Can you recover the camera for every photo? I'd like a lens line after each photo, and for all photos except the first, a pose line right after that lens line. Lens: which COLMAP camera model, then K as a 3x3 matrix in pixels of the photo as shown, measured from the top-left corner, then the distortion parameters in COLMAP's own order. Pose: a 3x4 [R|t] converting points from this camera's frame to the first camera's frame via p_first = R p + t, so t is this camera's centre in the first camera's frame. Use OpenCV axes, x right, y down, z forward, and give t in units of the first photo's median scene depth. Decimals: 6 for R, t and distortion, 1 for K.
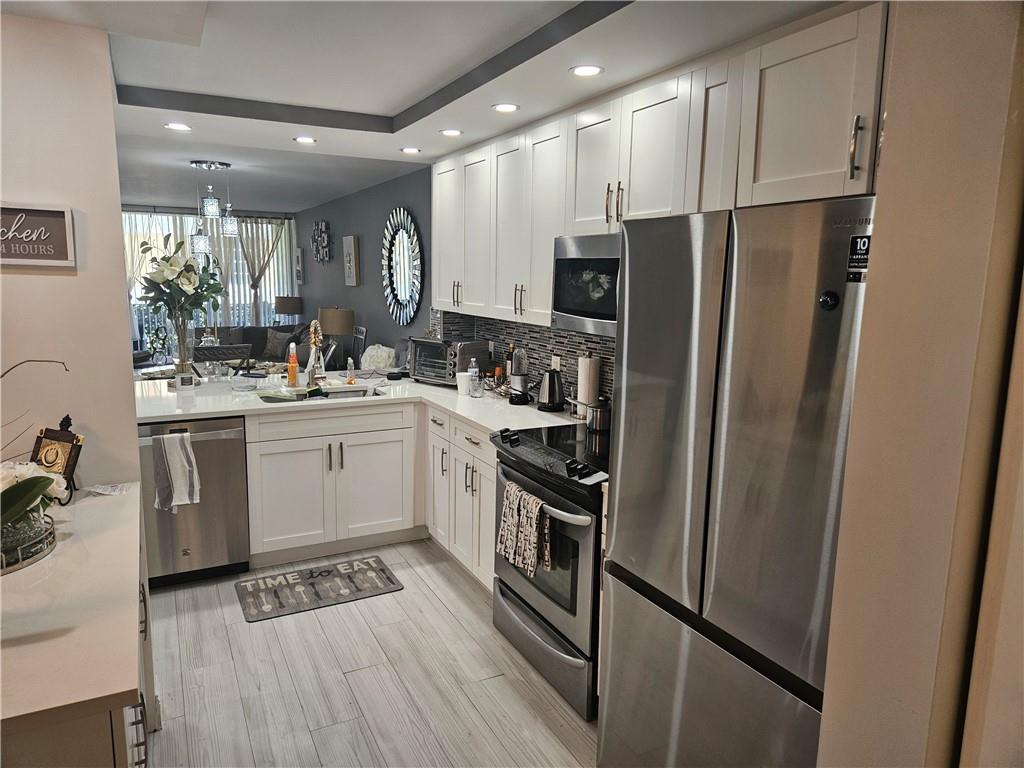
lens RADIAL K [[689.1, 0, 505.5], [0, 689.1, 385.9], [0, 0, 1]] dist [0.069936, -0.060195]
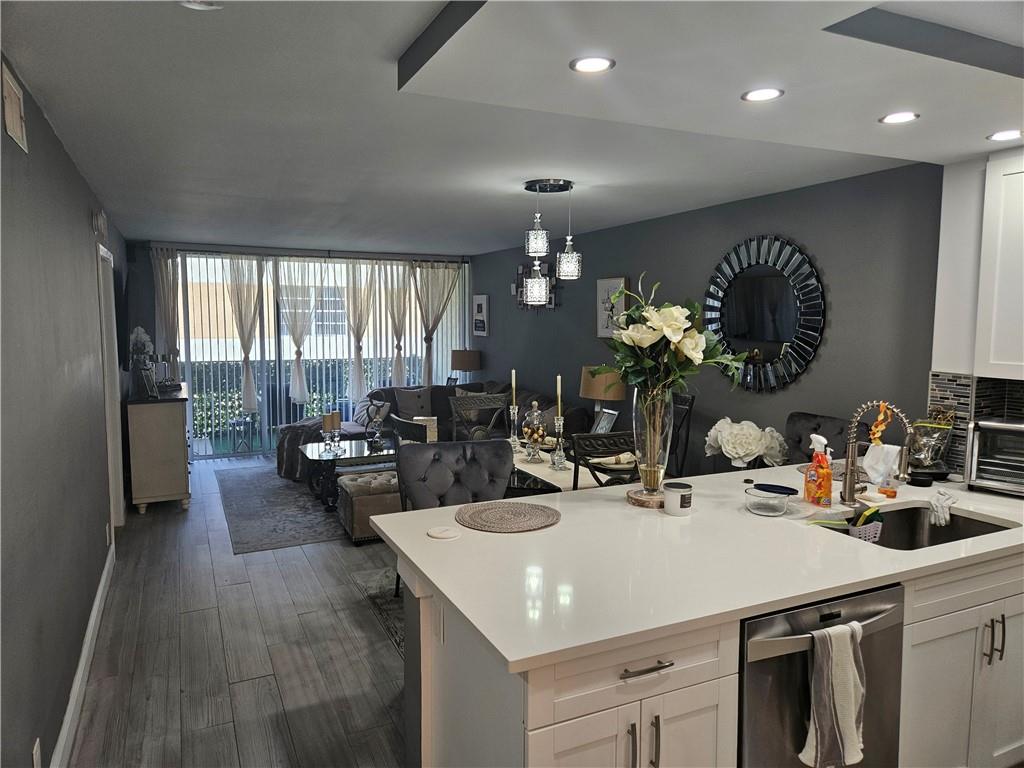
lens RADIAL K [[689.1, 0, 500.1], [0, 689.1, 384.8], [0, 0, 1]] dist [0.069936, -0.060195]
pose [[0.999339, -0.010723, -0.034746, -0.644103], [0.008400, 0.997761, -0.066345, -0.076002], [0.035380, 0.066009, 0.997192, 0.386229]]
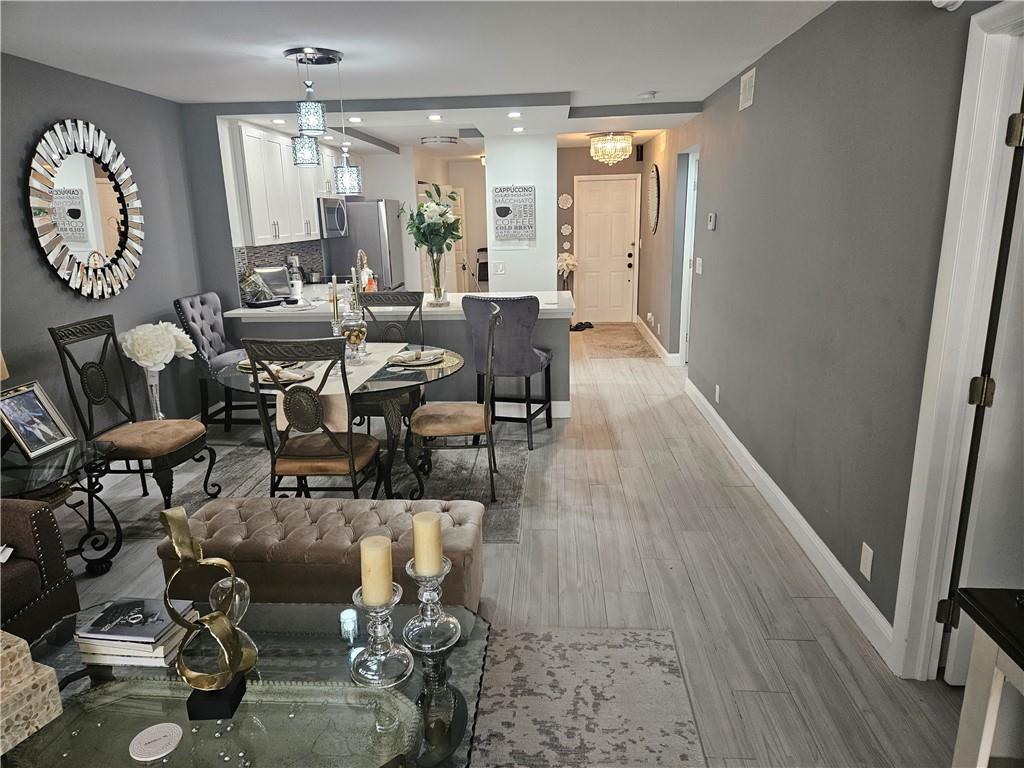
lens RADIAL K [[689.1, 0, 502.9], [0, 689.1, 389.5], [0, 0, 1]] dist [0.069936, -0.060195]
pose [[-0.858192, -0.120273, 0.499039, -1.347867], [0.096953, 0.916690, 0.387660, -0.375587], [-0.504089, 0.381070, -0.775035, 2.188004]]
